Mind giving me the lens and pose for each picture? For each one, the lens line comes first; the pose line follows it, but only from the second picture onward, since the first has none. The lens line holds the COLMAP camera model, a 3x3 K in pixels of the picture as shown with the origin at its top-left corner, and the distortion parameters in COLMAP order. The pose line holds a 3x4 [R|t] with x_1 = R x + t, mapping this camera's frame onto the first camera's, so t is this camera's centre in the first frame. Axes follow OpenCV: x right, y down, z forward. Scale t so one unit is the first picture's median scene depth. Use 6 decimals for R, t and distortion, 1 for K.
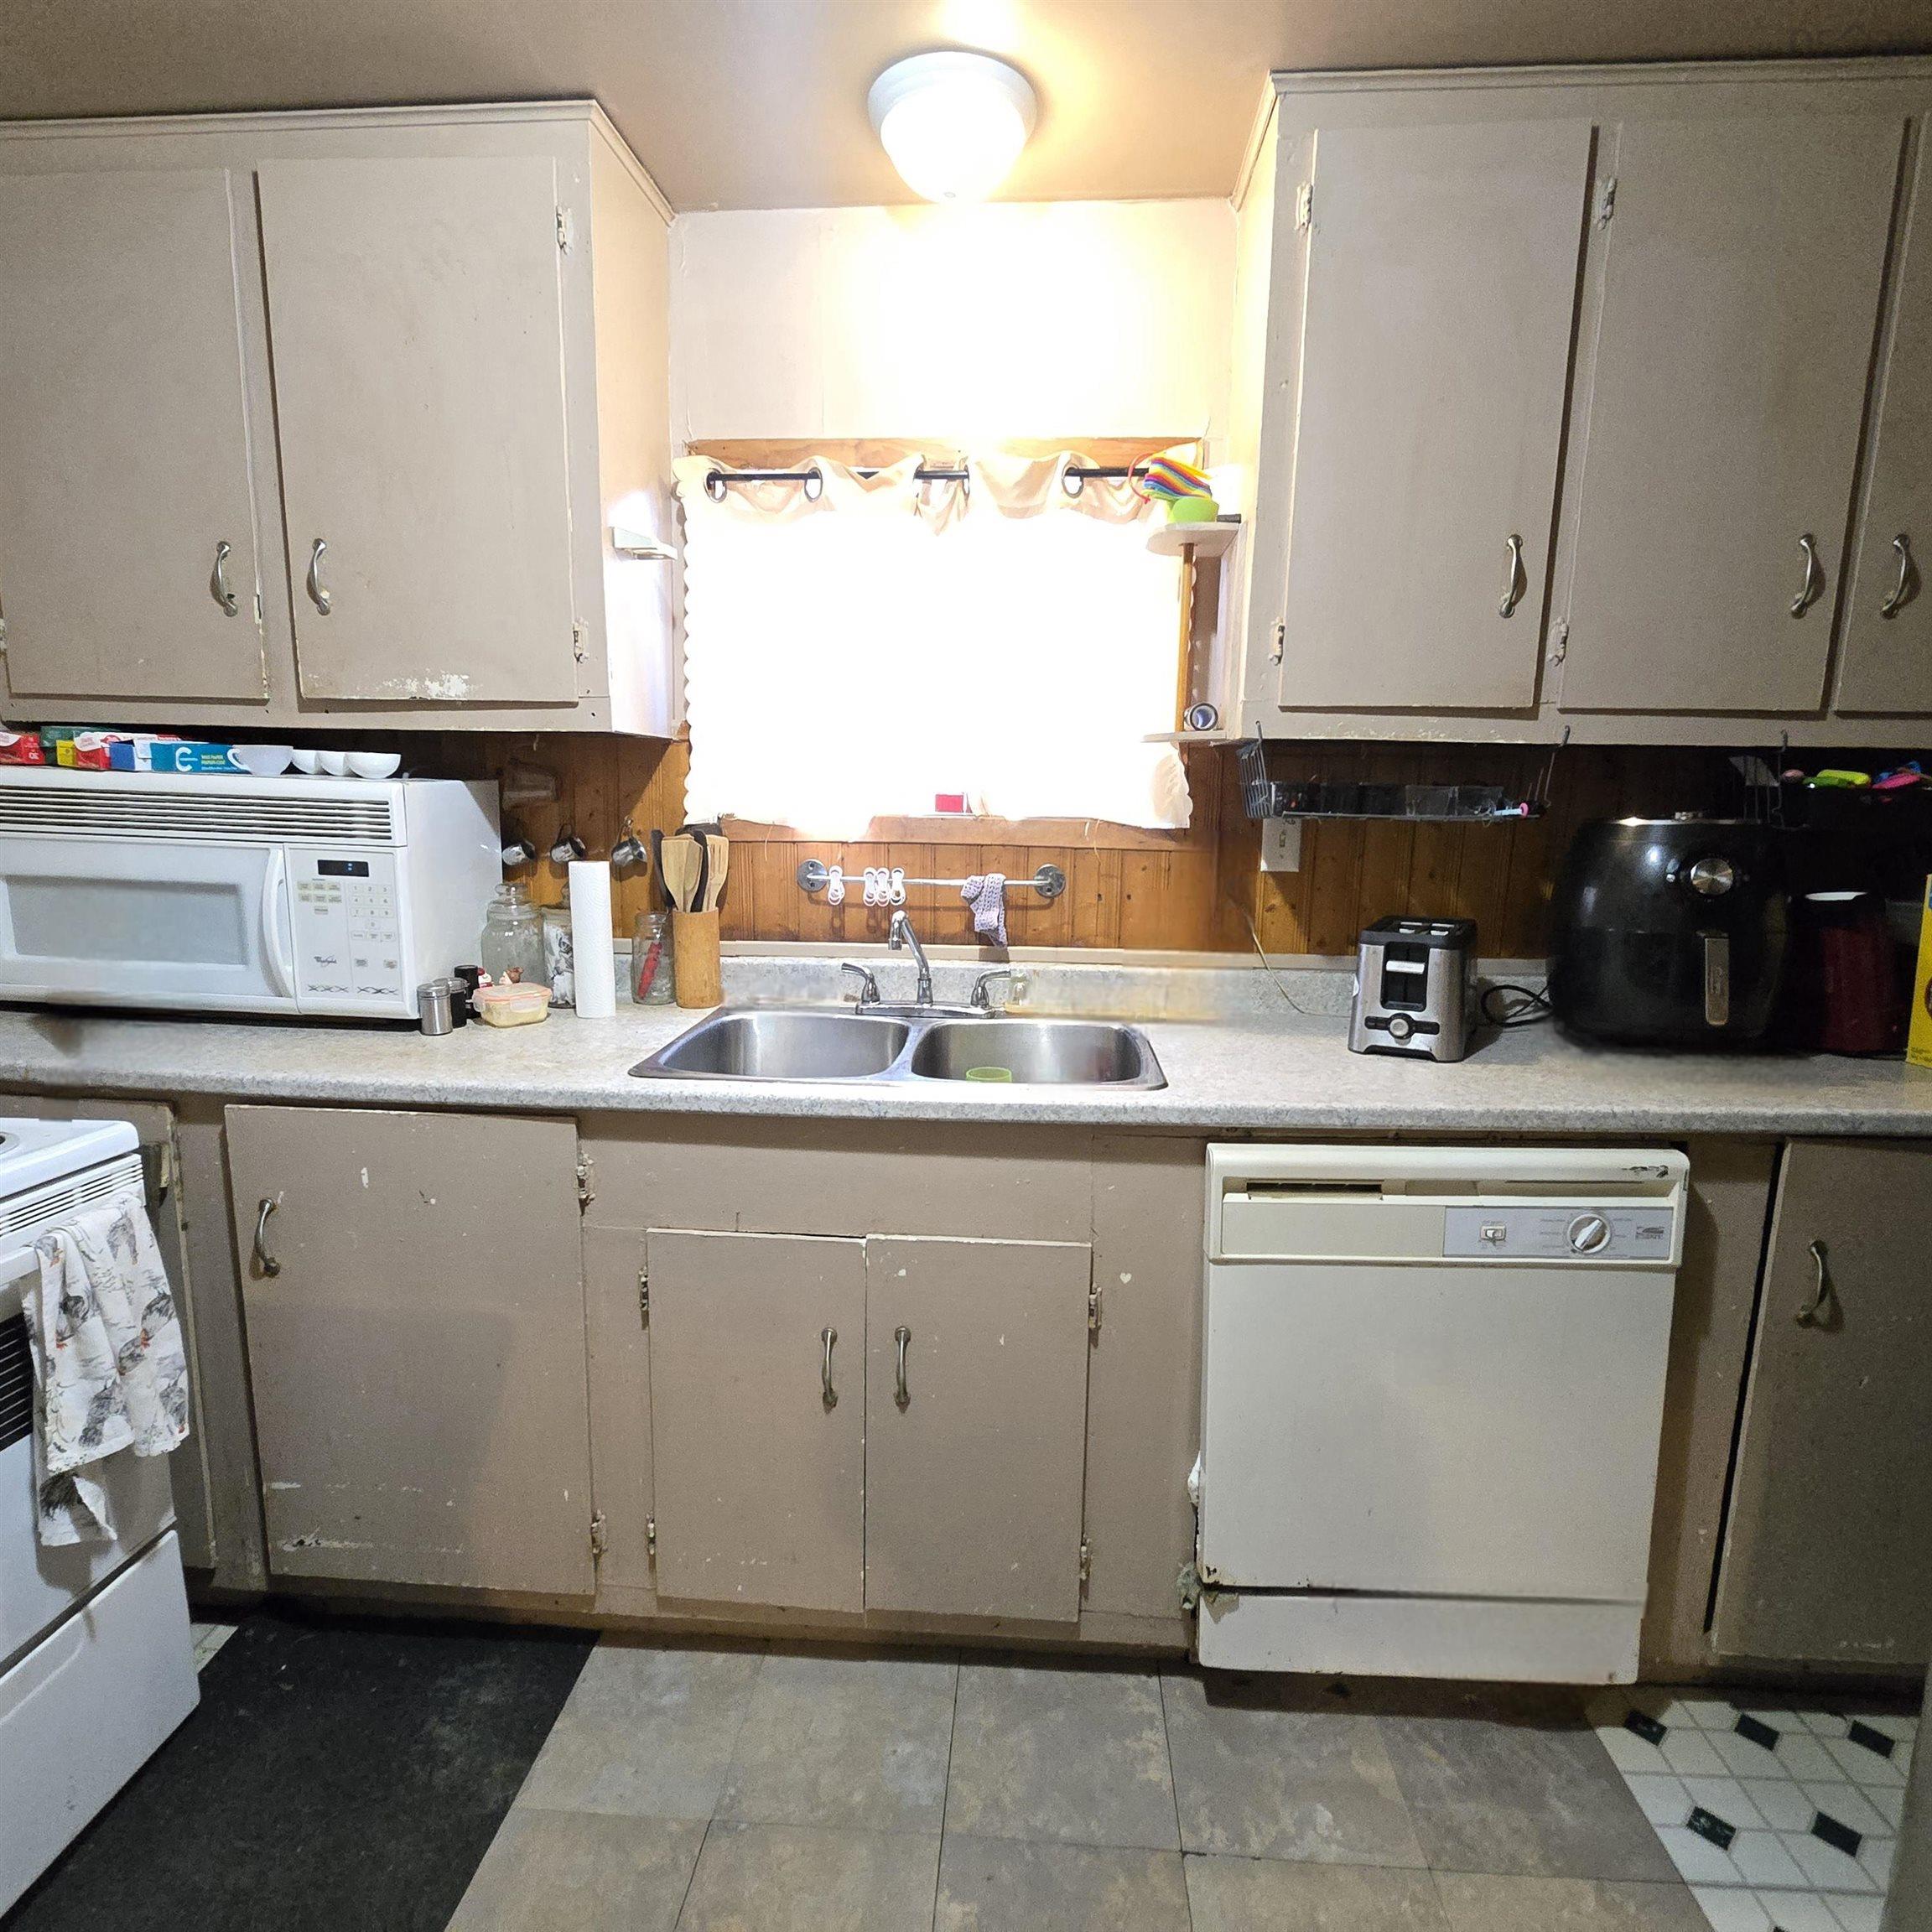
lens RADIAL K [[1053.8, 0, 949.9], [0, 1053.8, 962.9], [0, 0, 1]] dist [-0.004220, -0.000338]
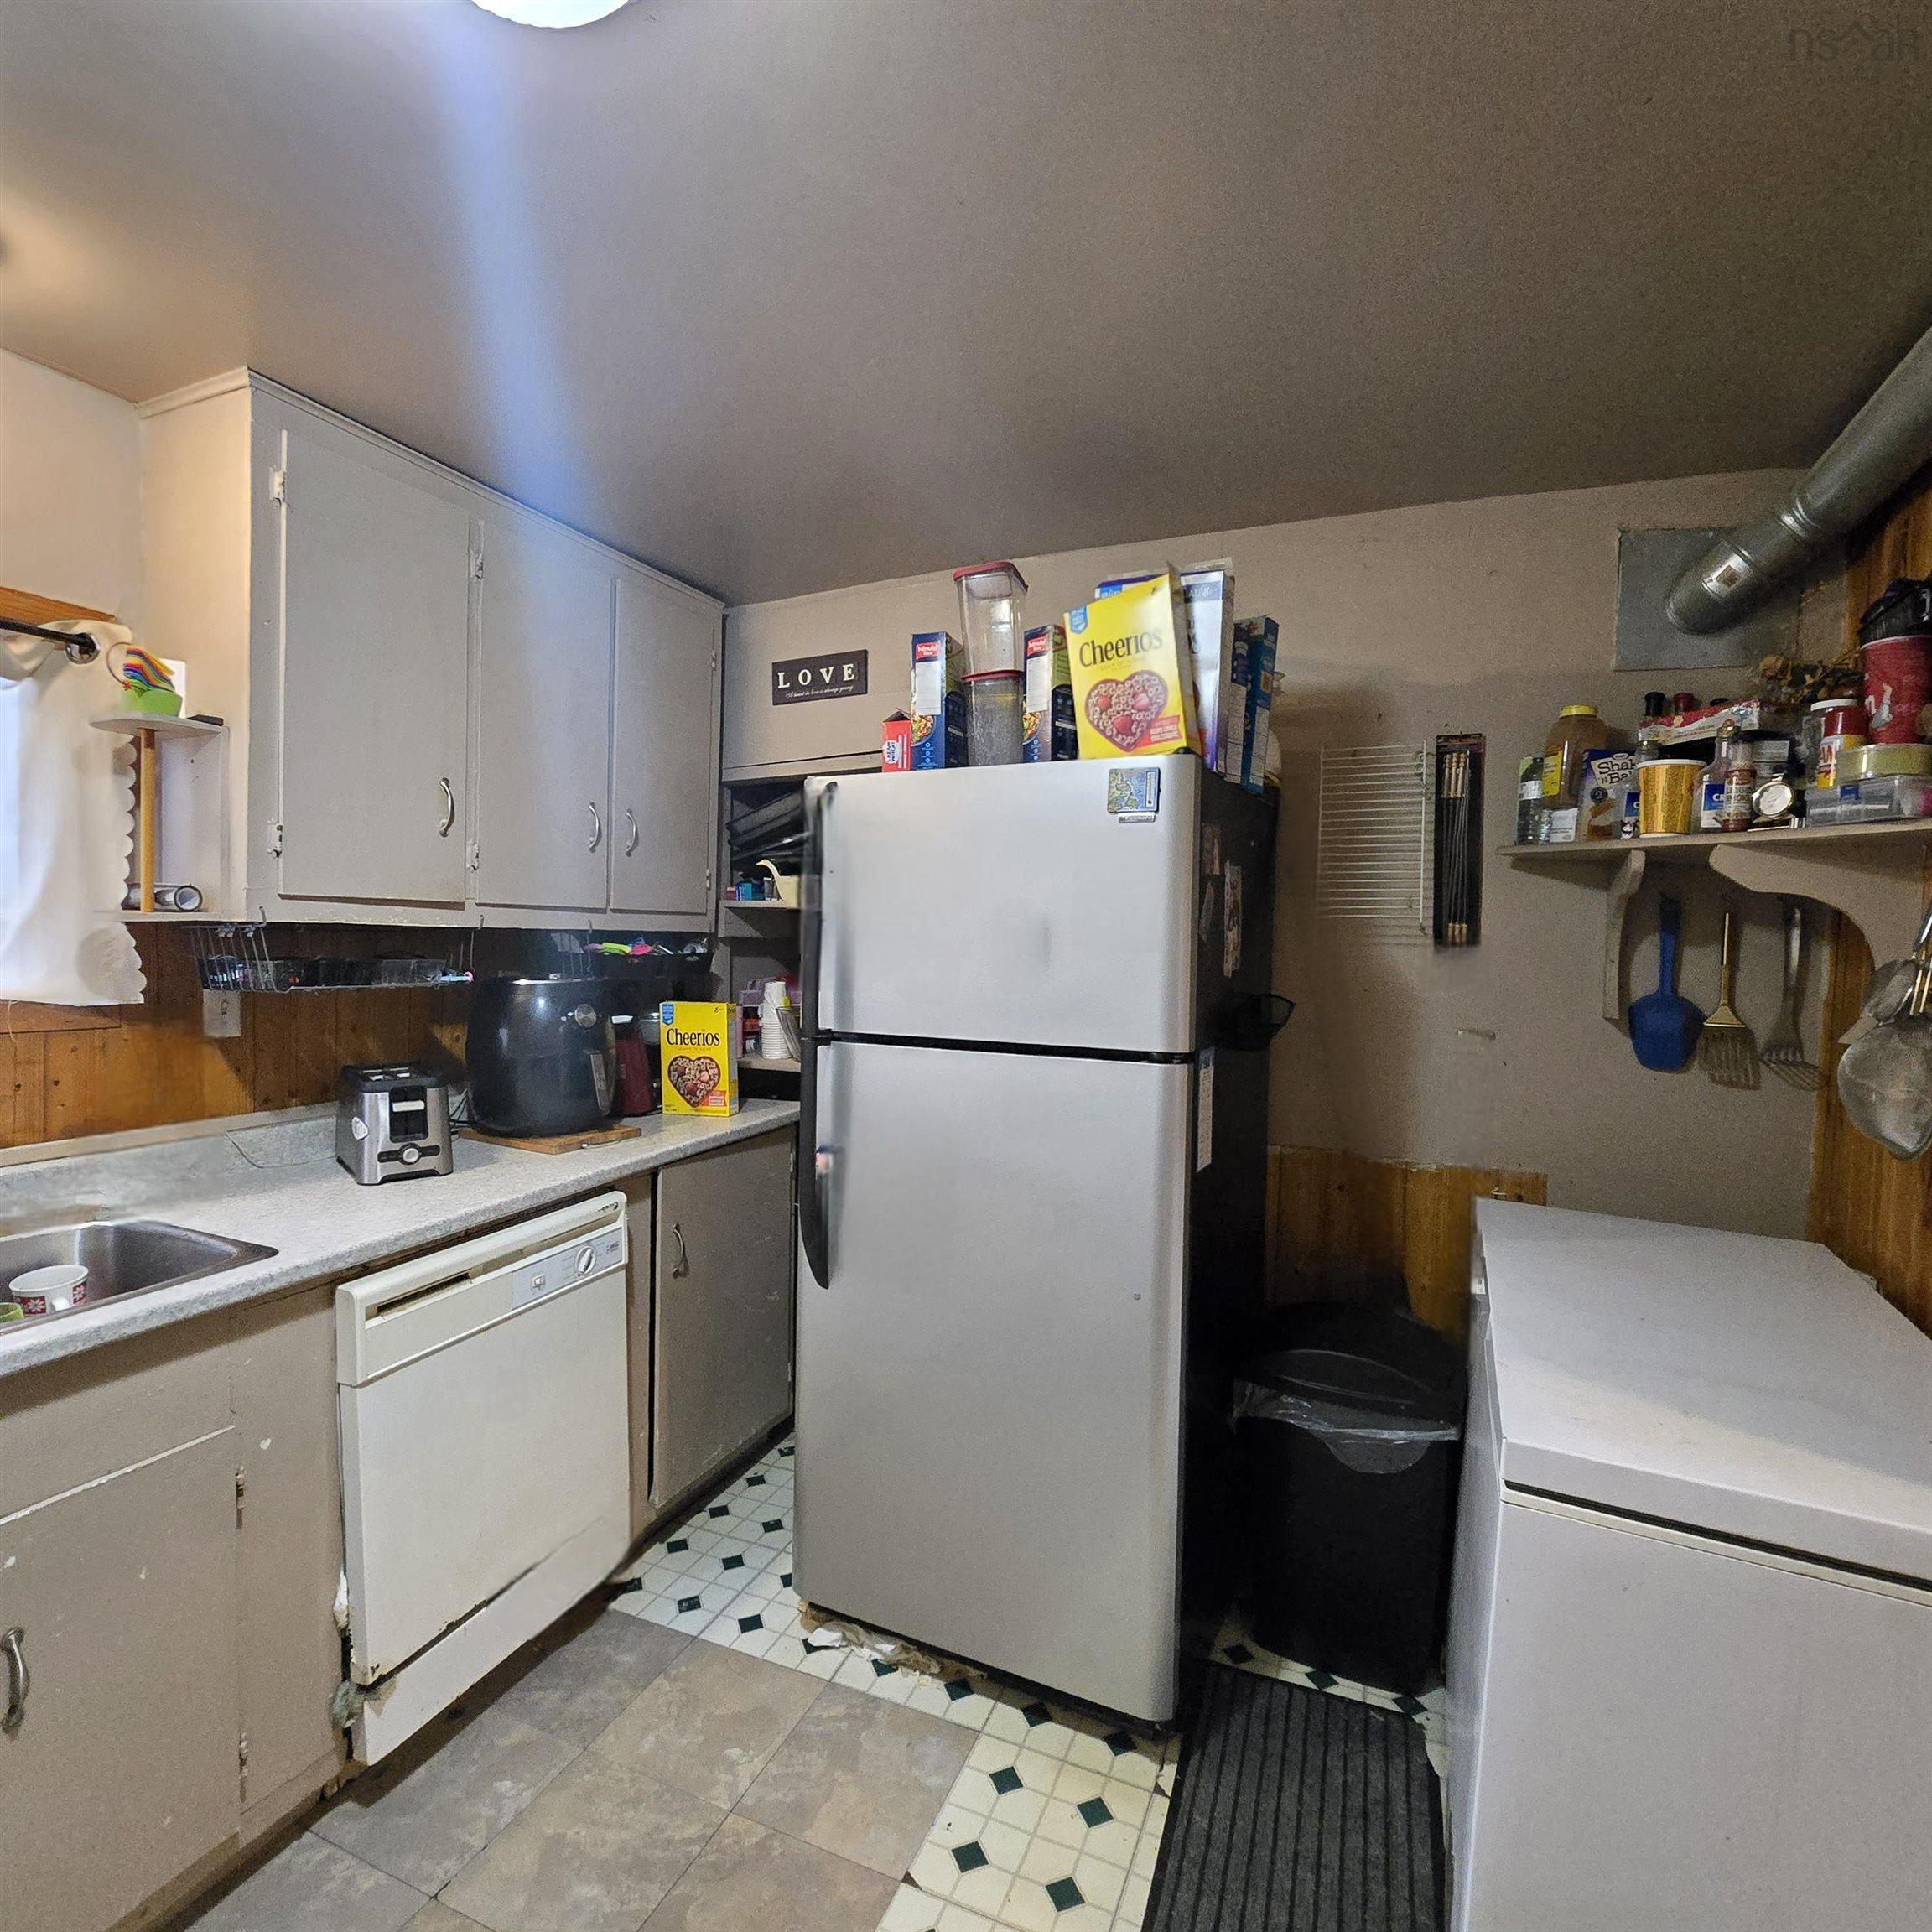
lens RADIAL K [[1053.8, 0, 949.9], [0, 1053.8, 962.9], [0, 0, 1]] dist [-0.004220, -0.000338]
pose [[0.338843, -0.033665, 0.940241, -0.565264], [0.134796, 0.990787, -0.013103, -0.067371], [-0.931137, 0.131180, 0.340259, -0.045816]]
